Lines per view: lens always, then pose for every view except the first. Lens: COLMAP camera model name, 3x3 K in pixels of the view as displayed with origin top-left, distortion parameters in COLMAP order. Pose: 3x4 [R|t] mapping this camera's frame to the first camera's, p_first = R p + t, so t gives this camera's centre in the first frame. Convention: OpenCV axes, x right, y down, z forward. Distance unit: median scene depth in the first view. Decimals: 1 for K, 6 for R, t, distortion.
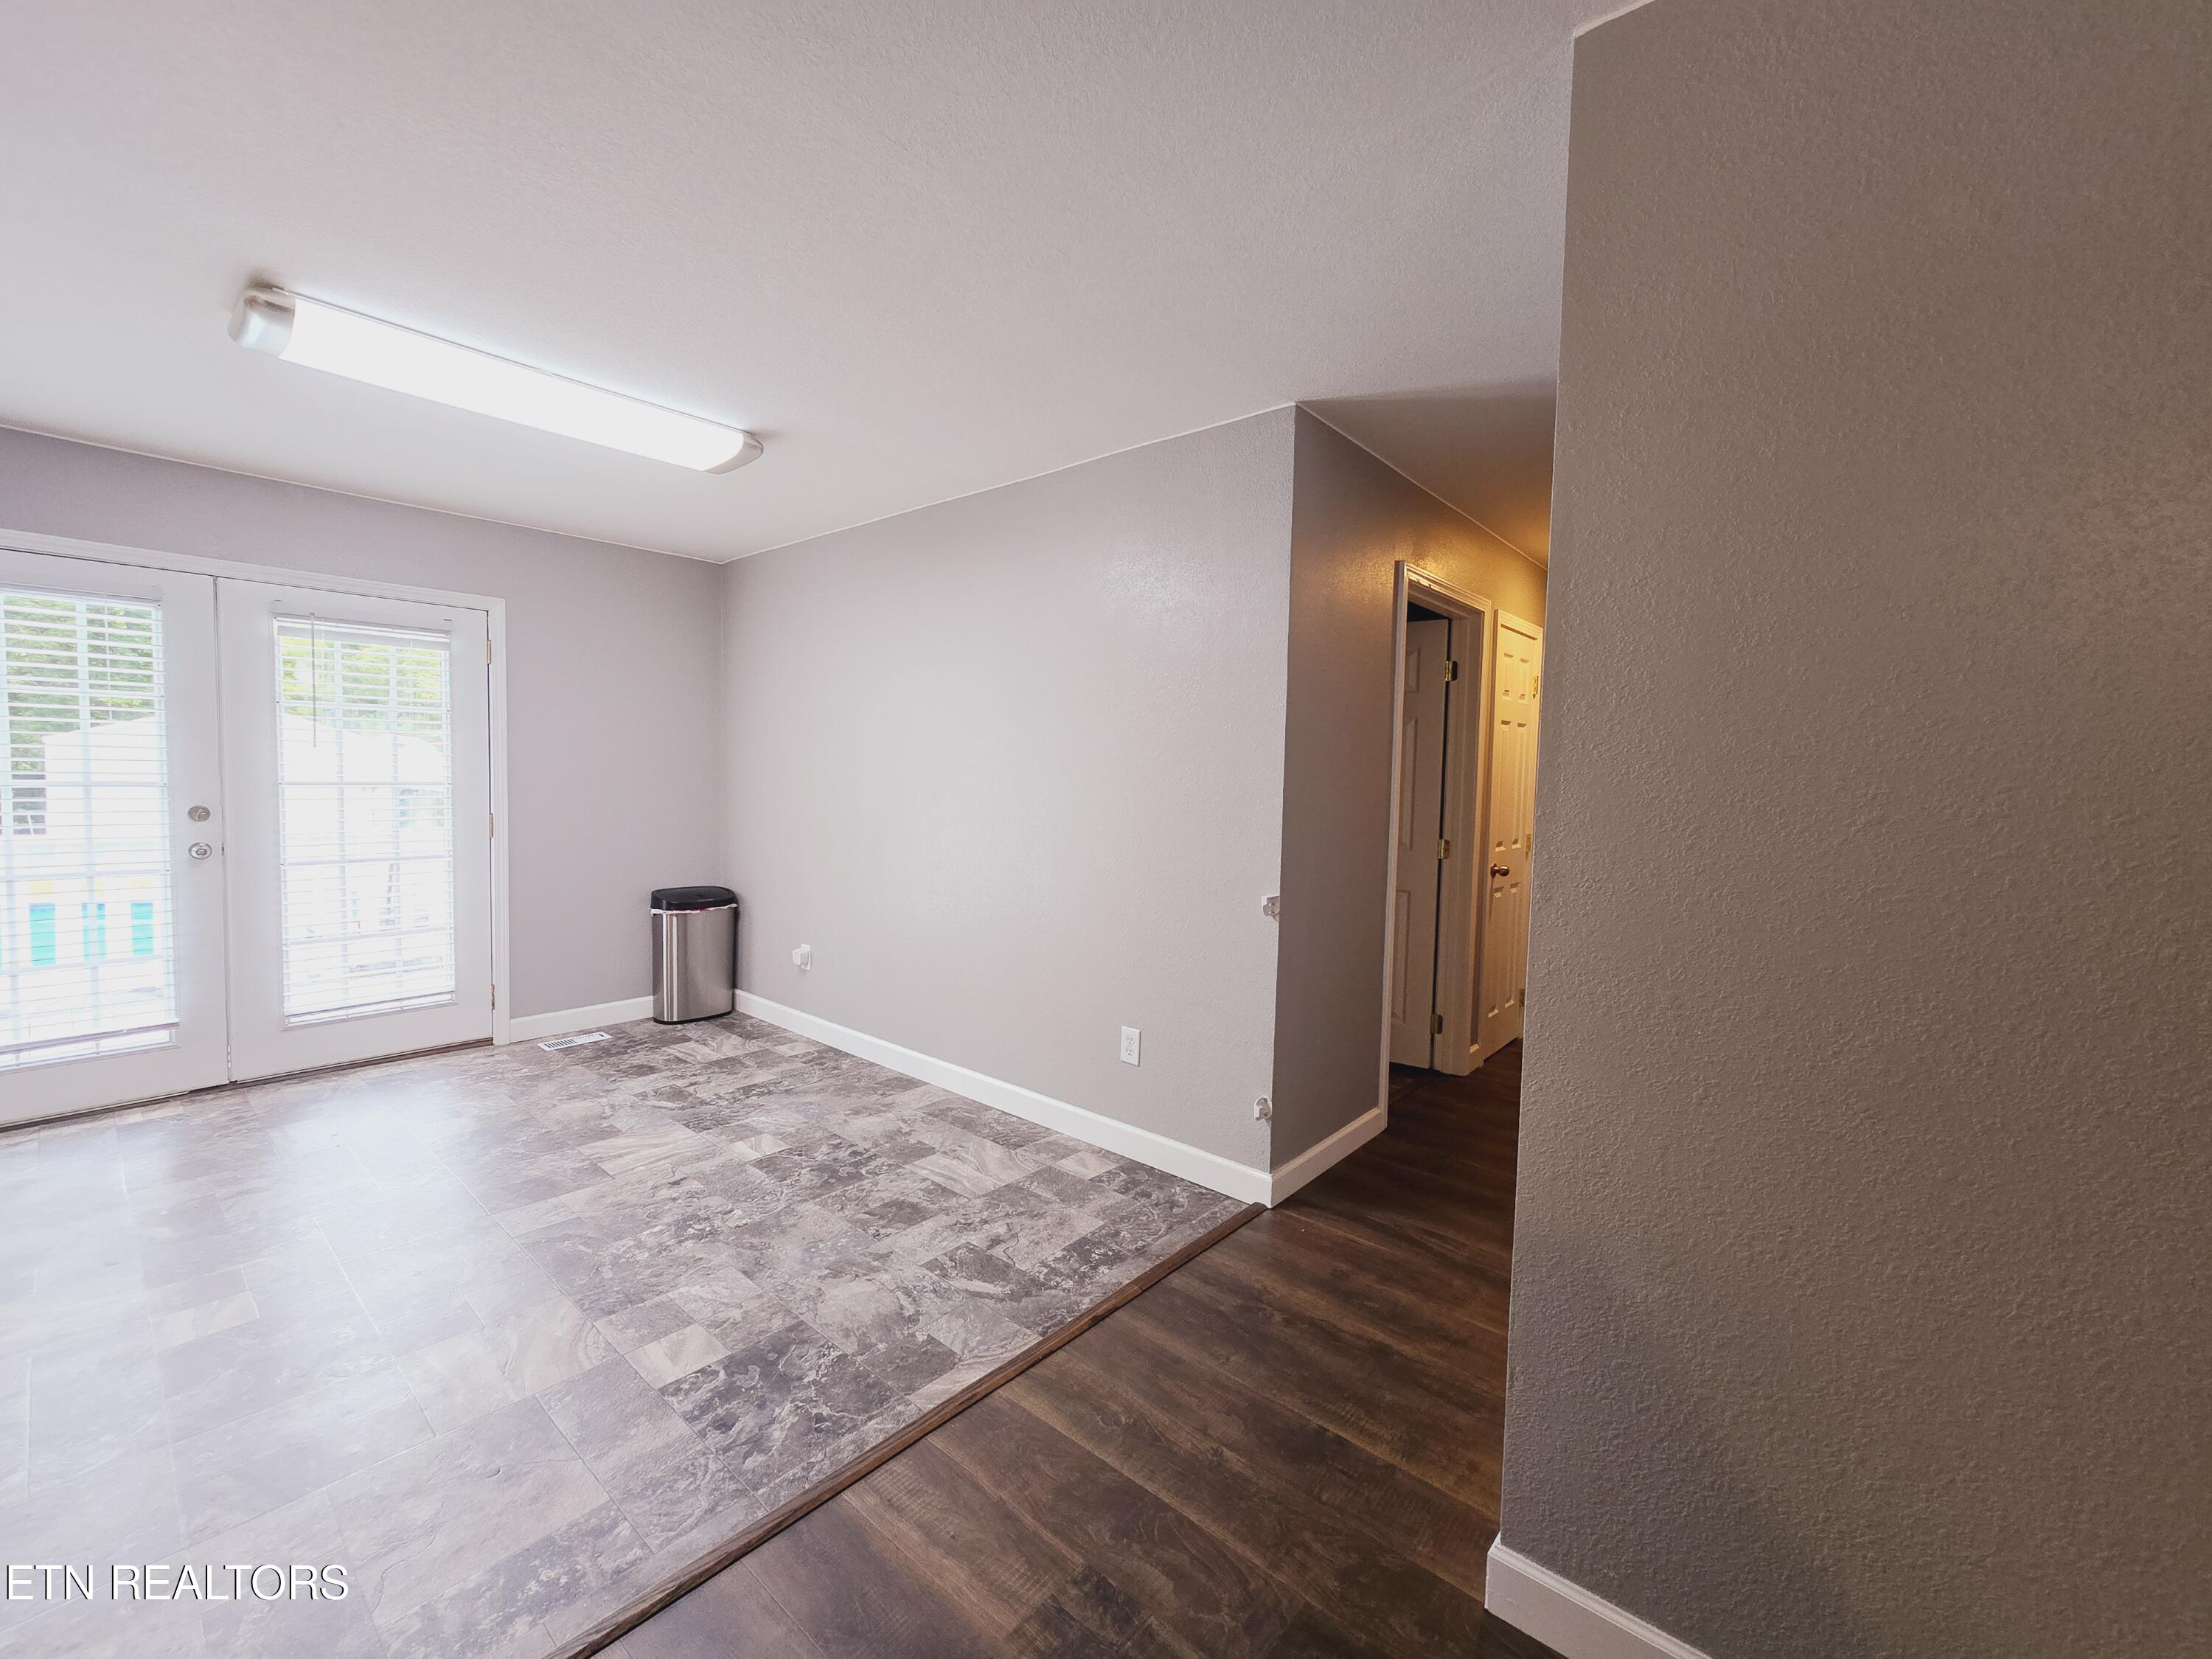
lens RADIAL K [[903.8, 0, 1098.0], [0, 903.8, 824.3], [0, 0, 1]] dist [-0.004713, 0.001117]
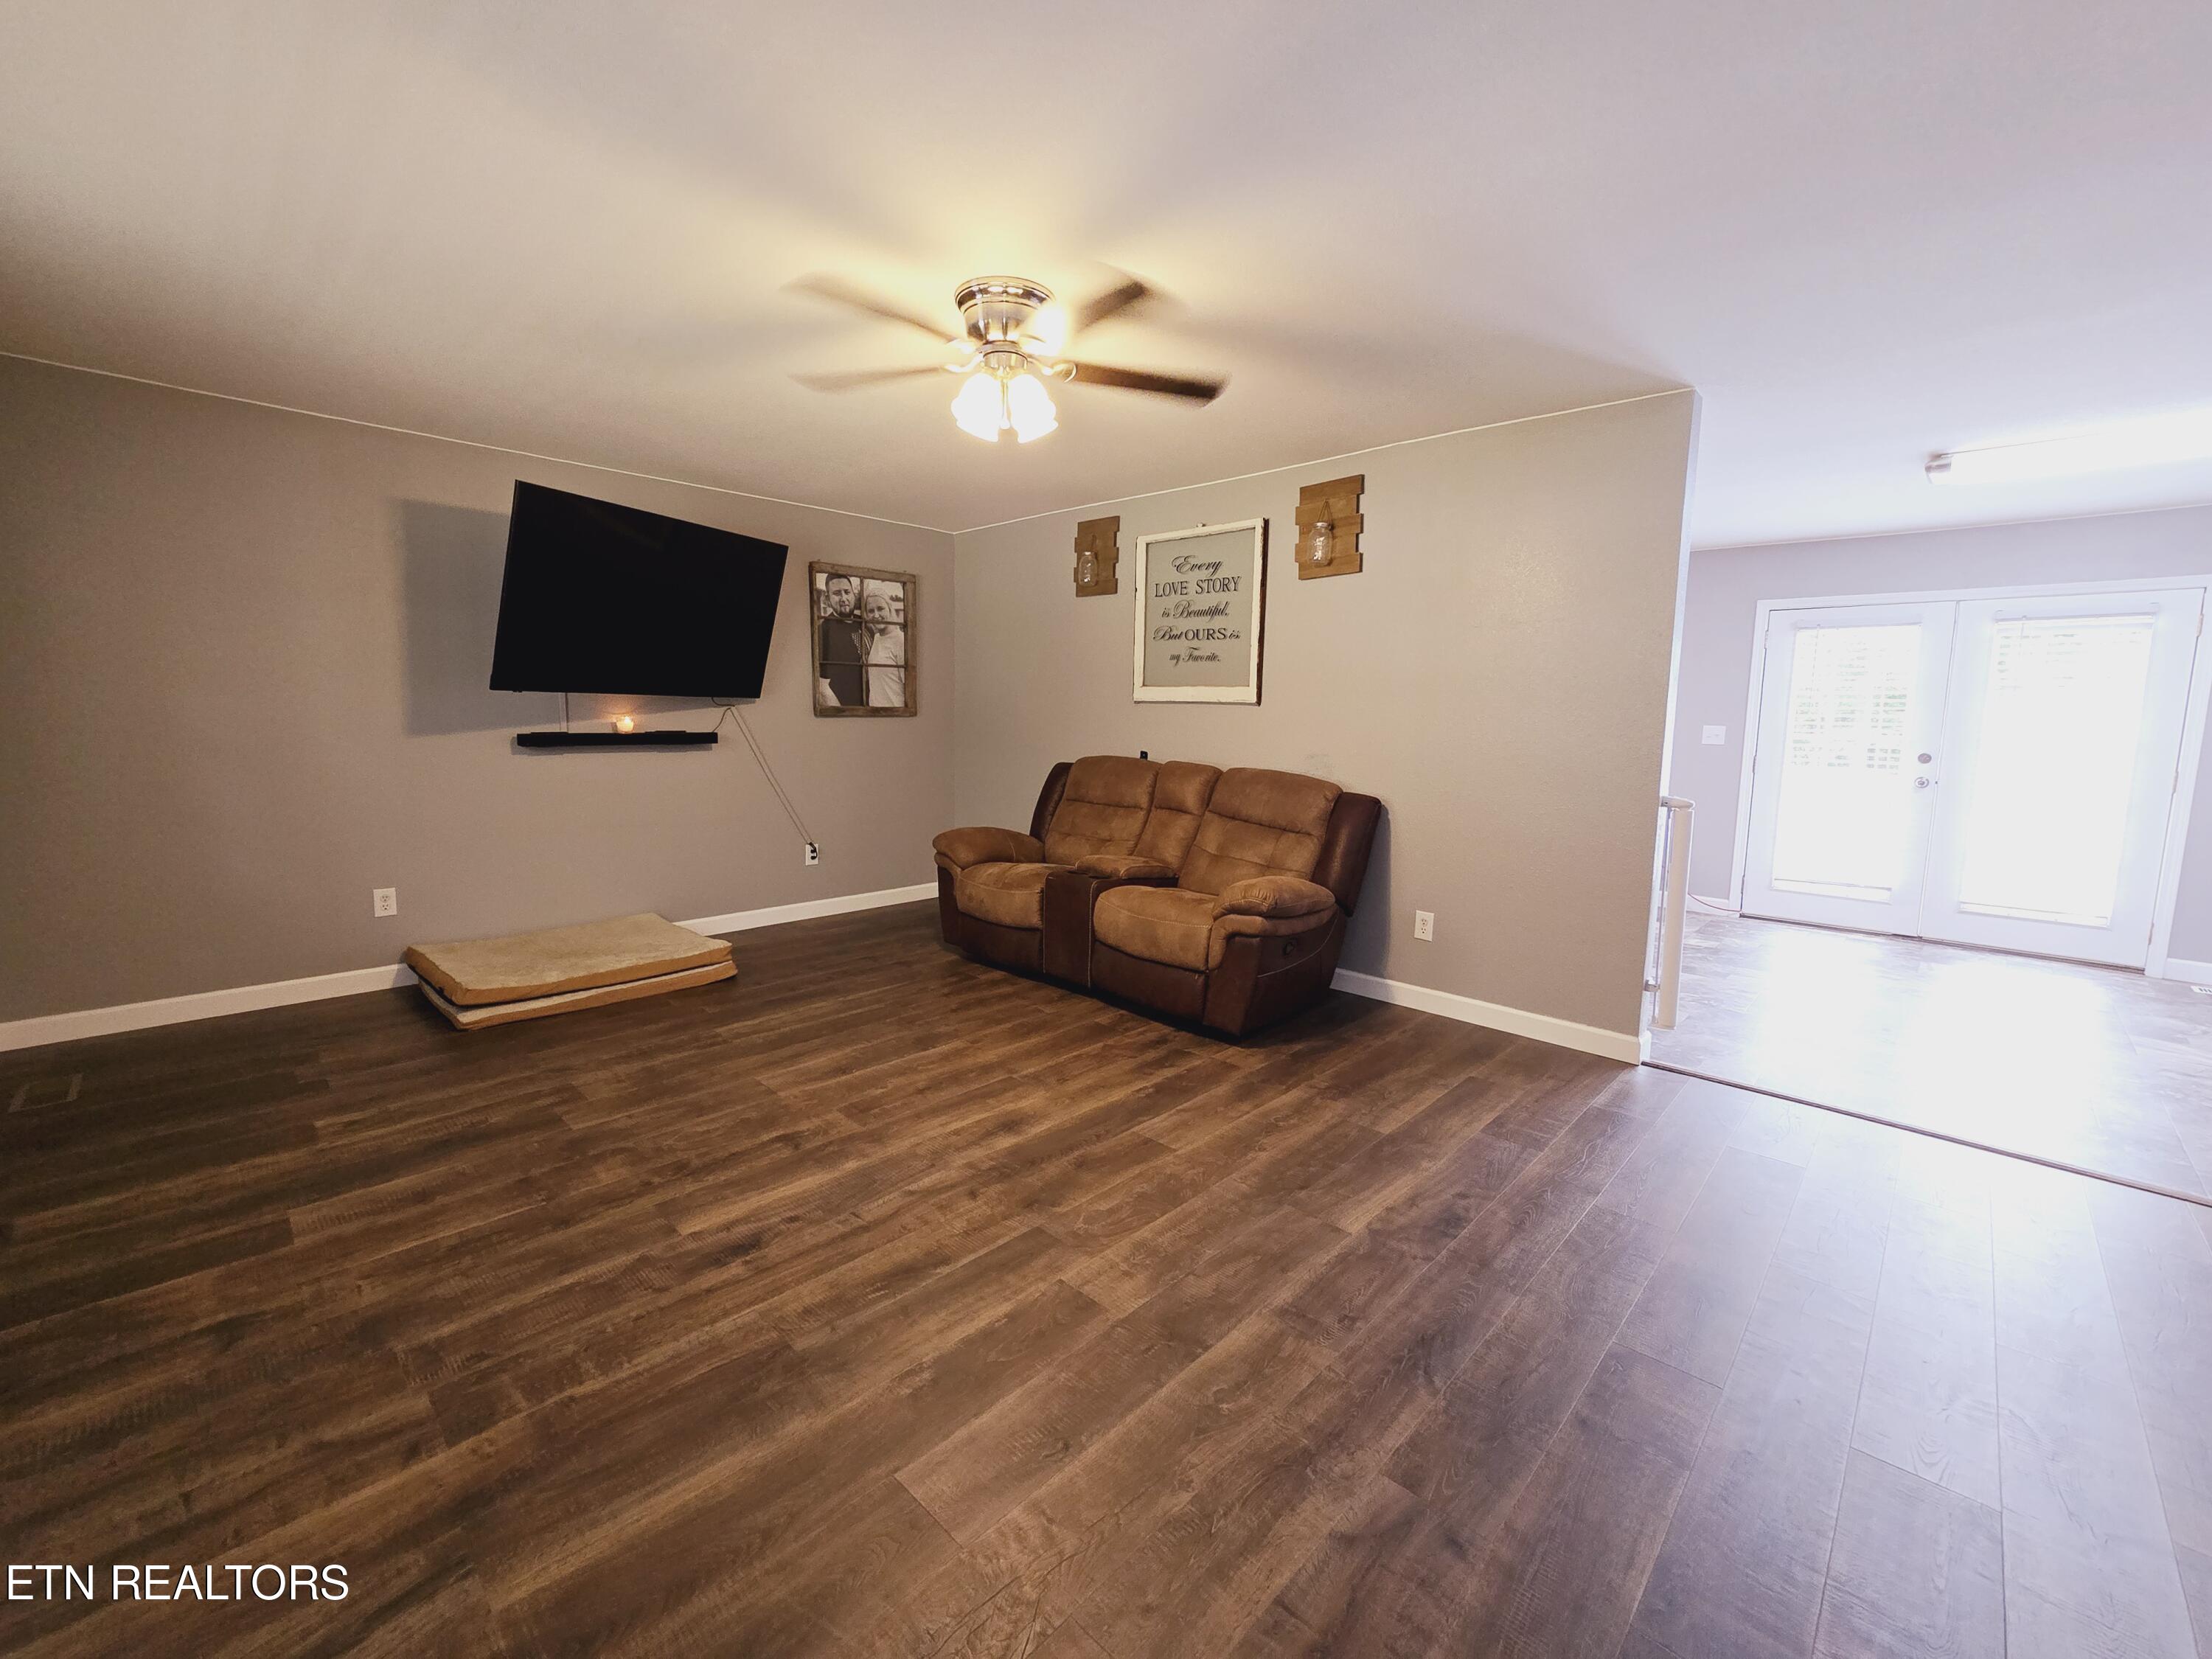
lens RADIAL K [[903.8, 0, 1095.0], [0, 903.8, 818.9], [0, 0, 1]] dist [-0.004713, 0.001117]
pose [[-0.060525, 0.088241, -0.994259, 0.675847], [-0.077138, 0.992692, 0.092798, 0.060969], [0.995182, 0.082311, -0.053276, -0.349268]]
